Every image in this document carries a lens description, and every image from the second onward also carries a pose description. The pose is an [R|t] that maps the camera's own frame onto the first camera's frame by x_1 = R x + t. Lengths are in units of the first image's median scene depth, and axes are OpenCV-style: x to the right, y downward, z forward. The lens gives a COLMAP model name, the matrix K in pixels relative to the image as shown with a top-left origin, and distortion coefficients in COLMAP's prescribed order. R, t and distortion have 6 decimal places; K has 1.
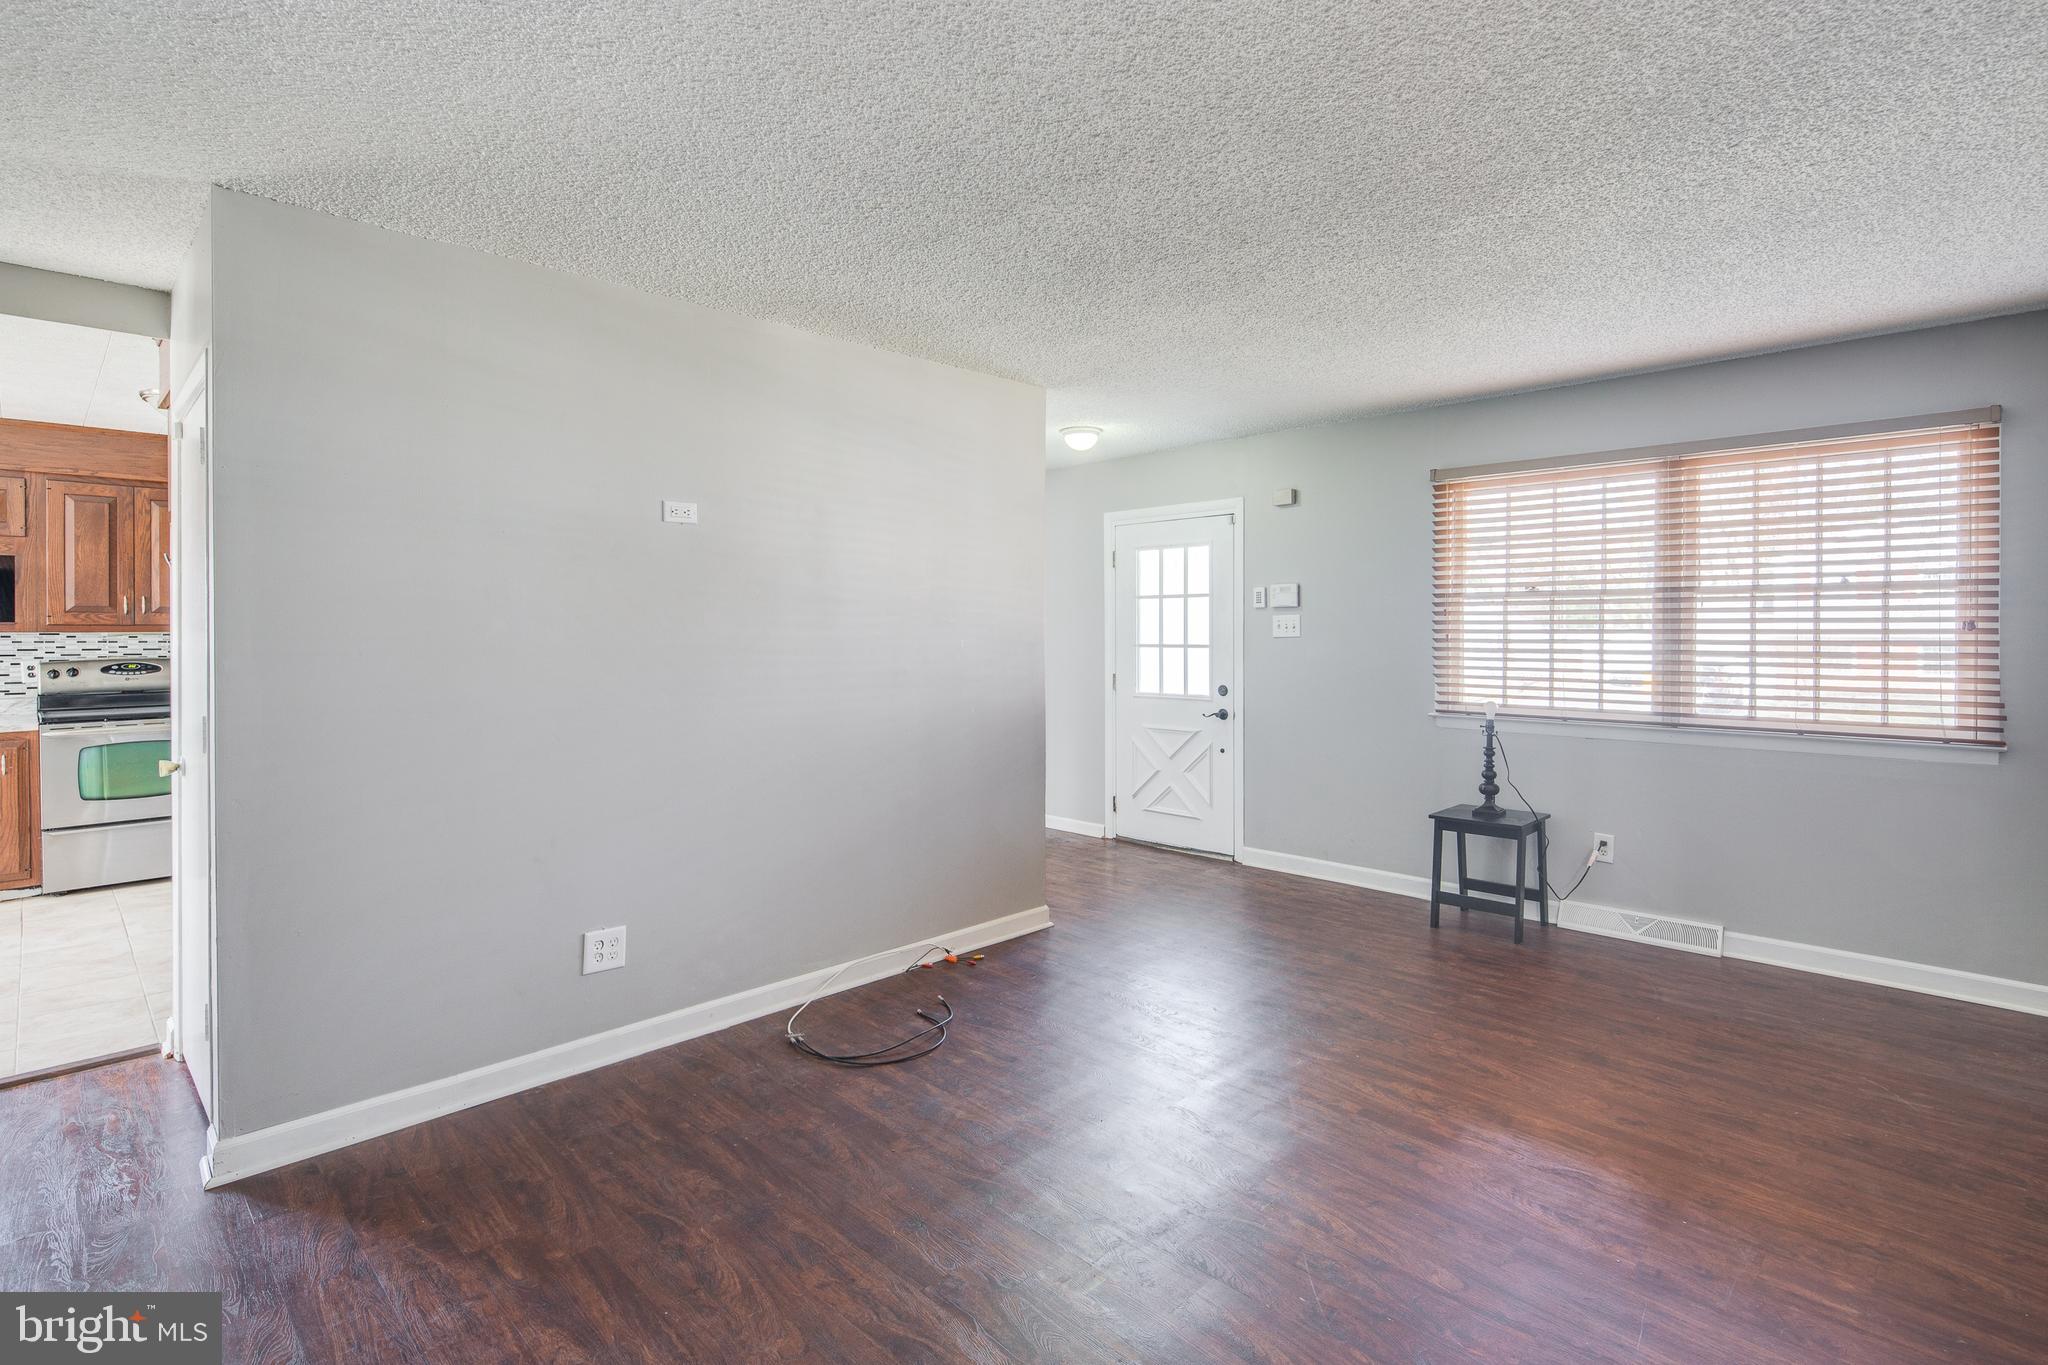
lens RADIAL K [[992.2, 0, 1024.8], [0, 992.2, 634.3], [0, 0, 1]] dist [0.001220, -0.002258]
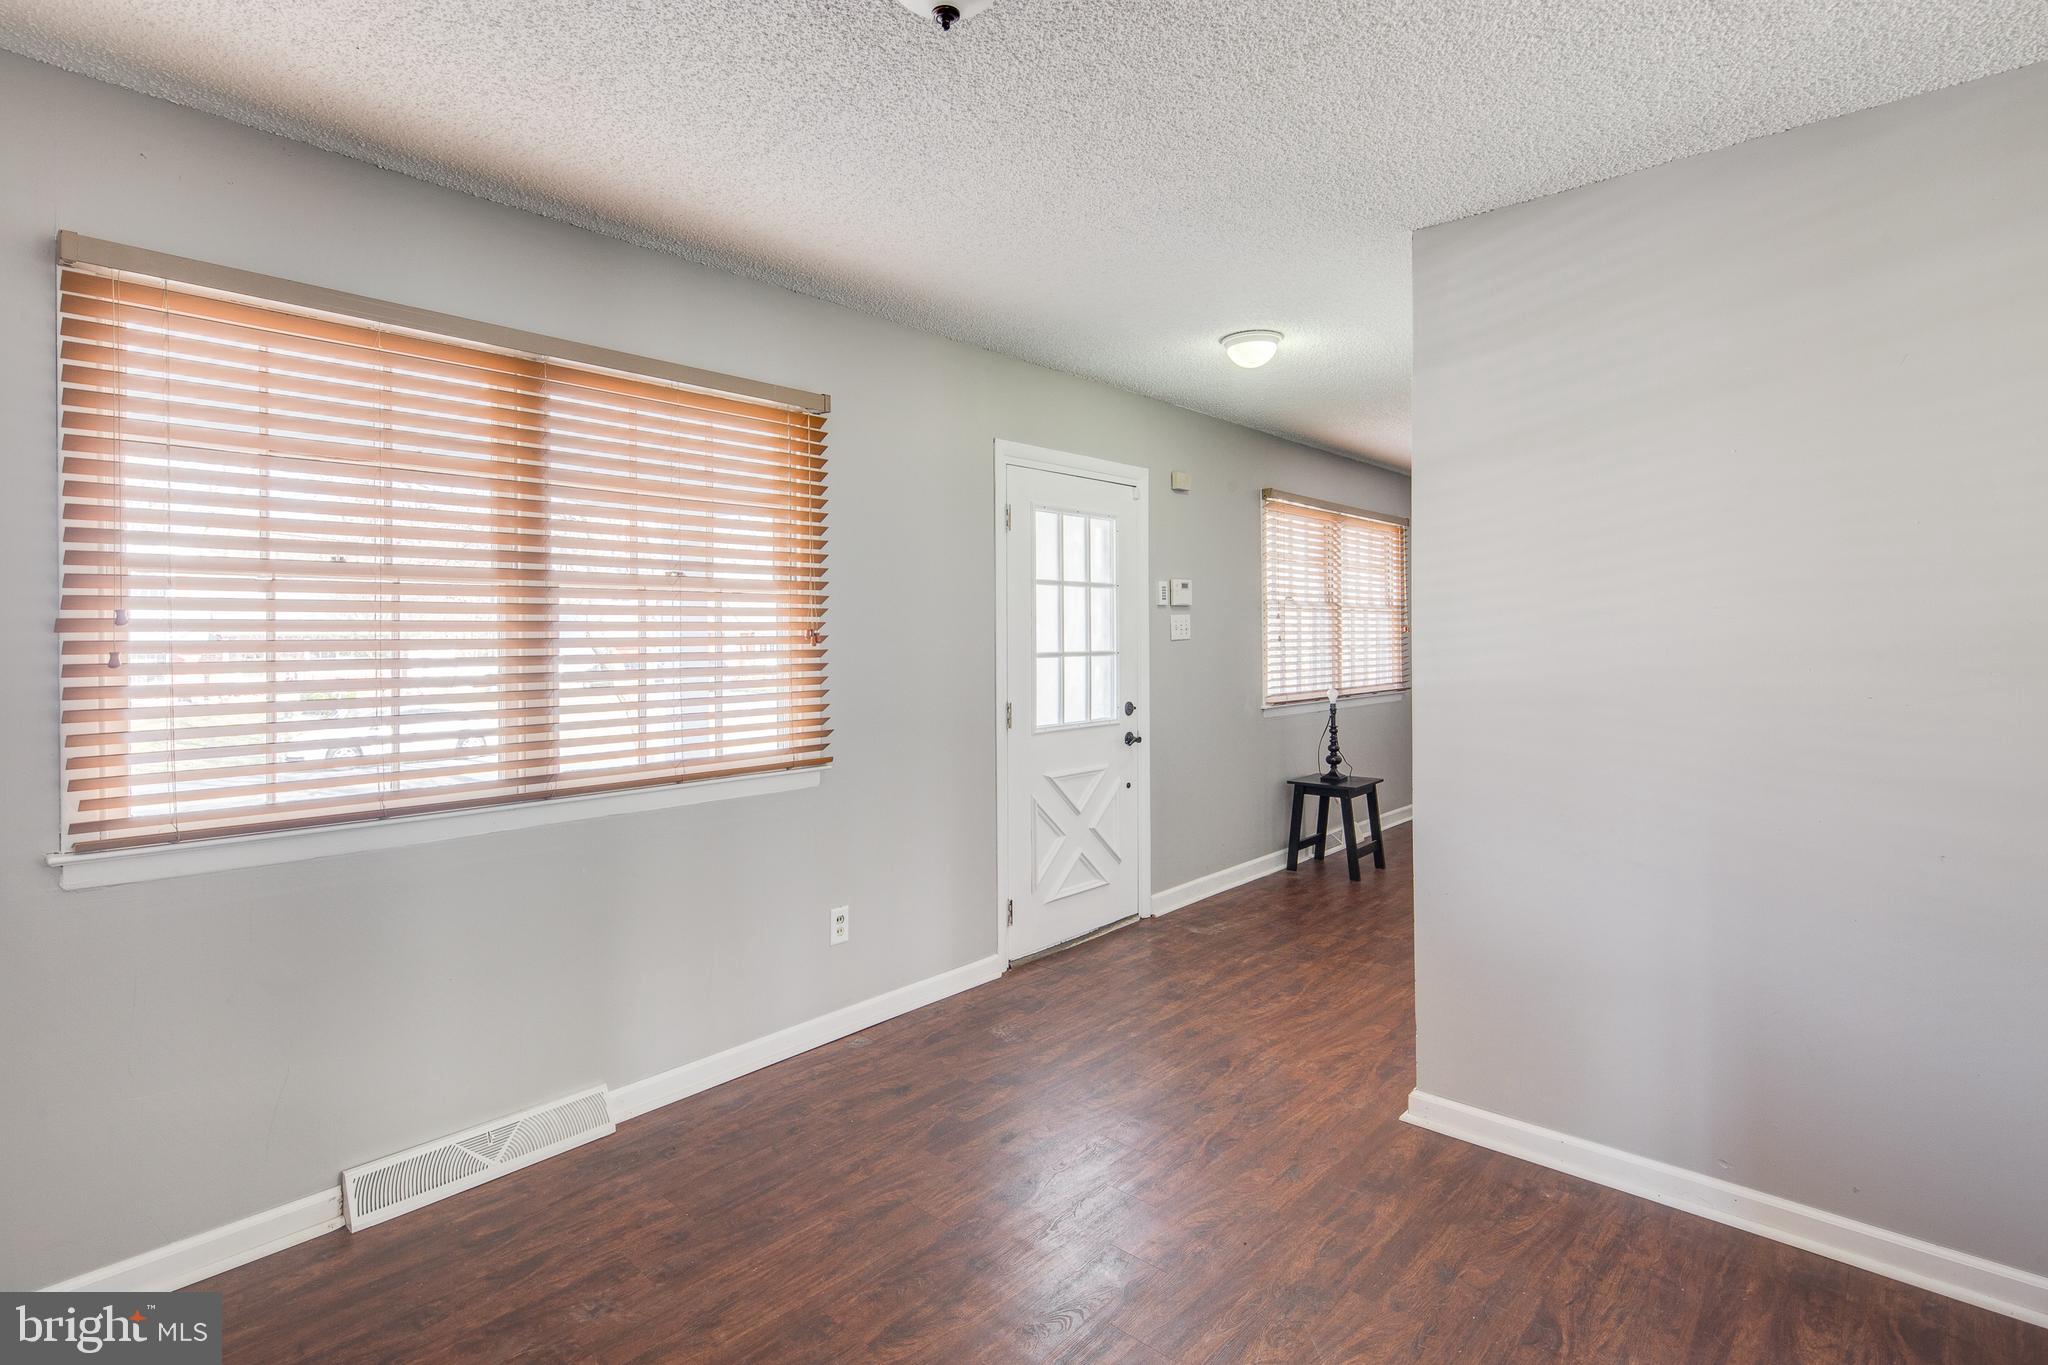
lens RADIAL K [[992.2, 0, 1024.8], [0, 992.2, 634.3], [0, 0, 1]] dist [0.001220, -0.002258]
pose [[-0.054806, -0.000804, 0.998497, -0.594013], [0.008317, 0.999965, 0.001262, -0.004112], [-0.998462, 0.008374, -0.054797, 1.154273]]
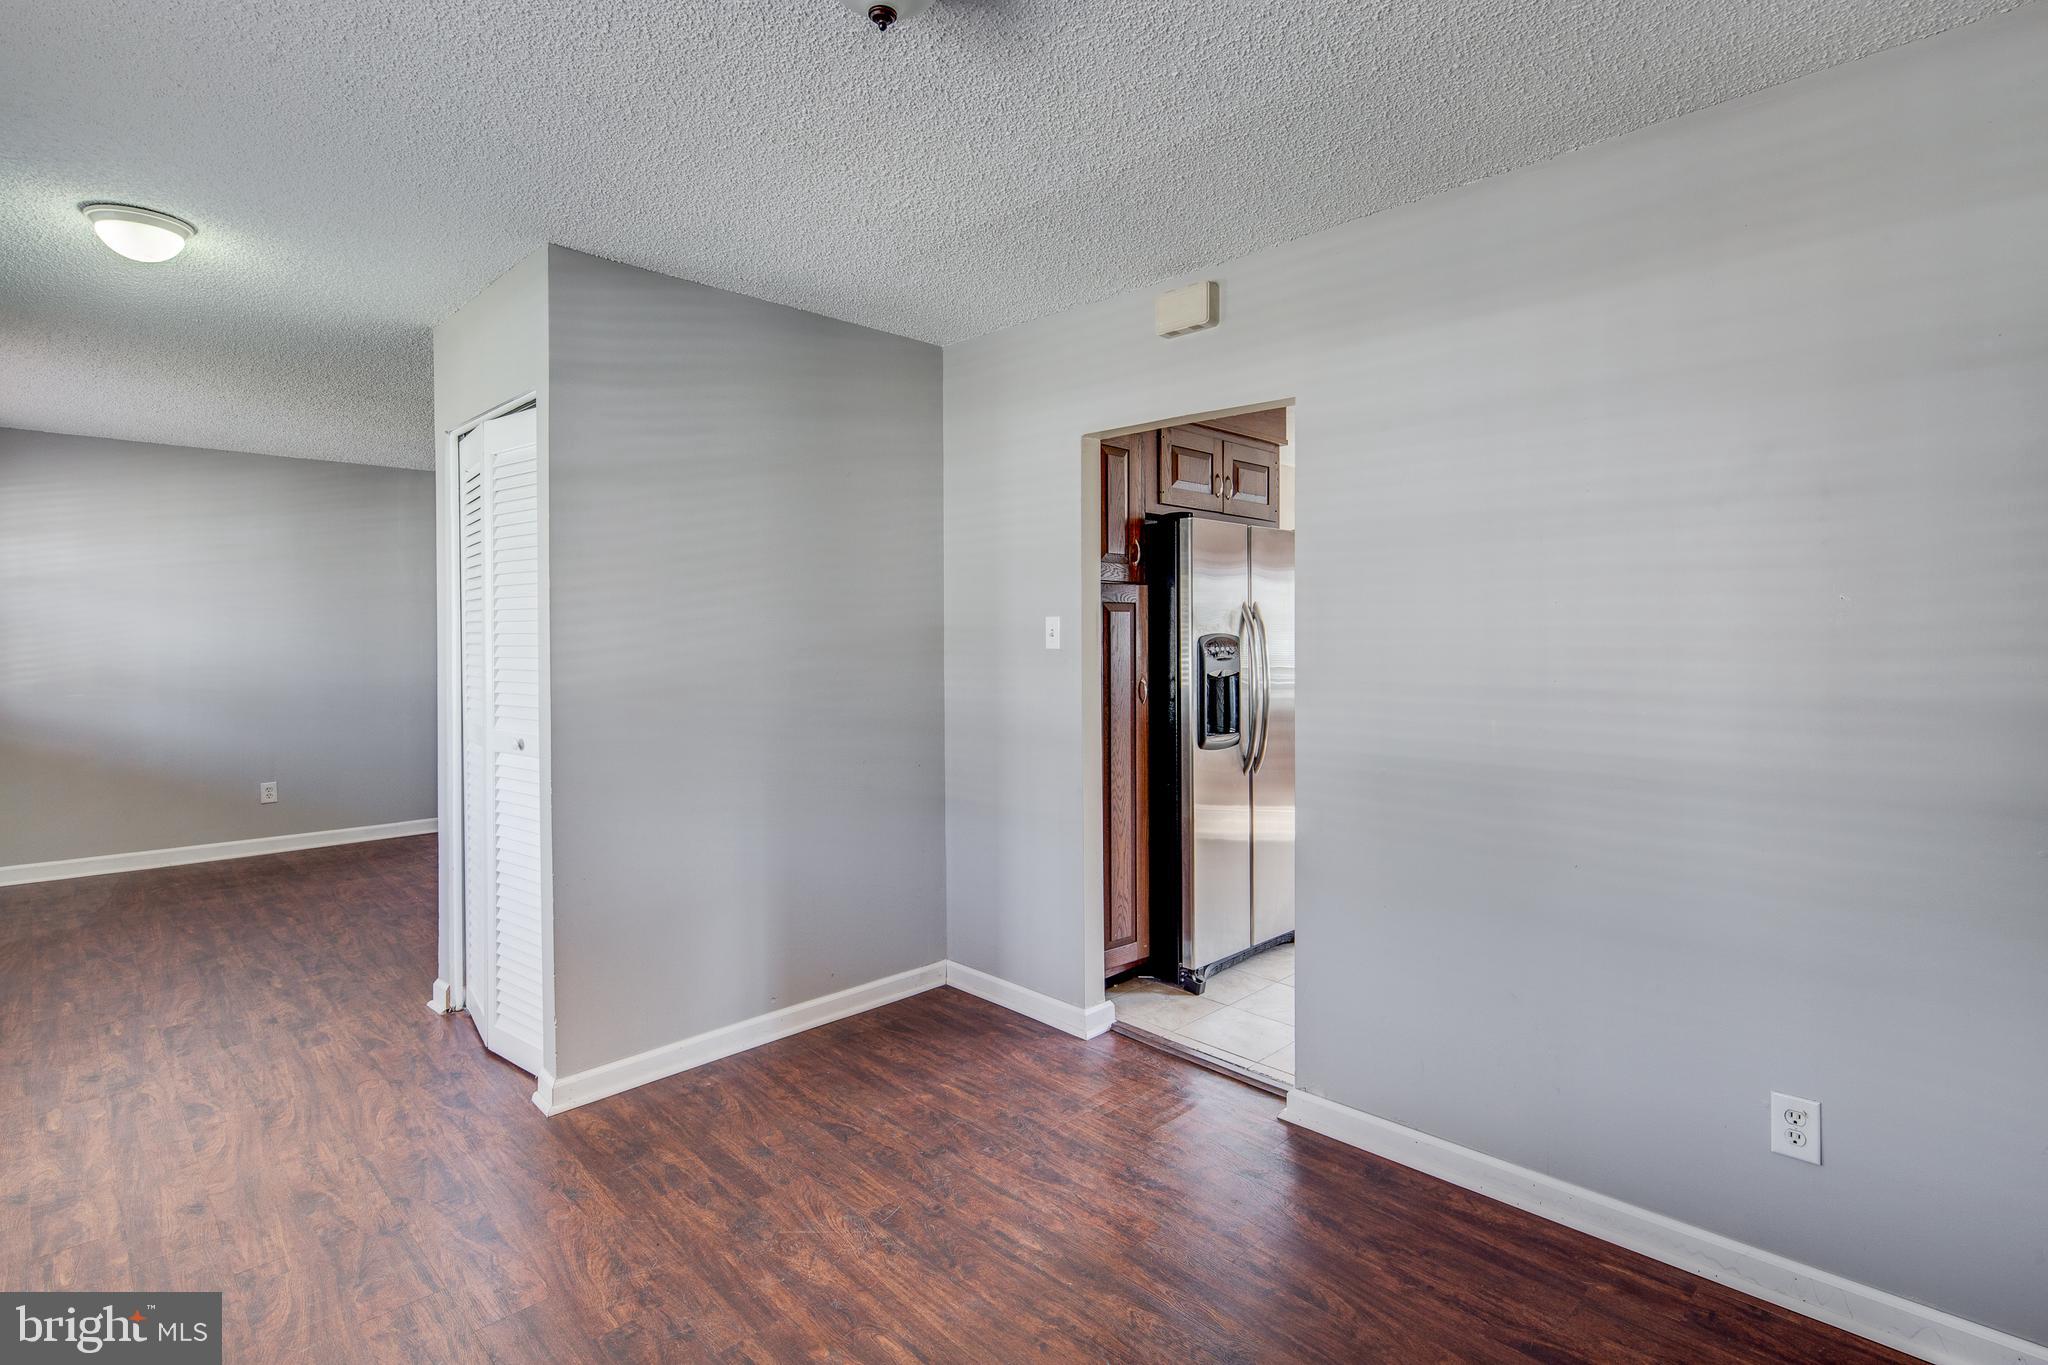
lens RADIAL K [[992.2, 0, 1024.8], [0, 992.2, 634.3], [0, 0, 1]] dist [0.001220, -0.002258]
pose [[-0.999965, -0.001196, -0.008277, -0.352110], [-0.001247, 0.999981, 0.006119, -0.006718], [0.008270, 0.006129, -0.999947, 1.437934]]
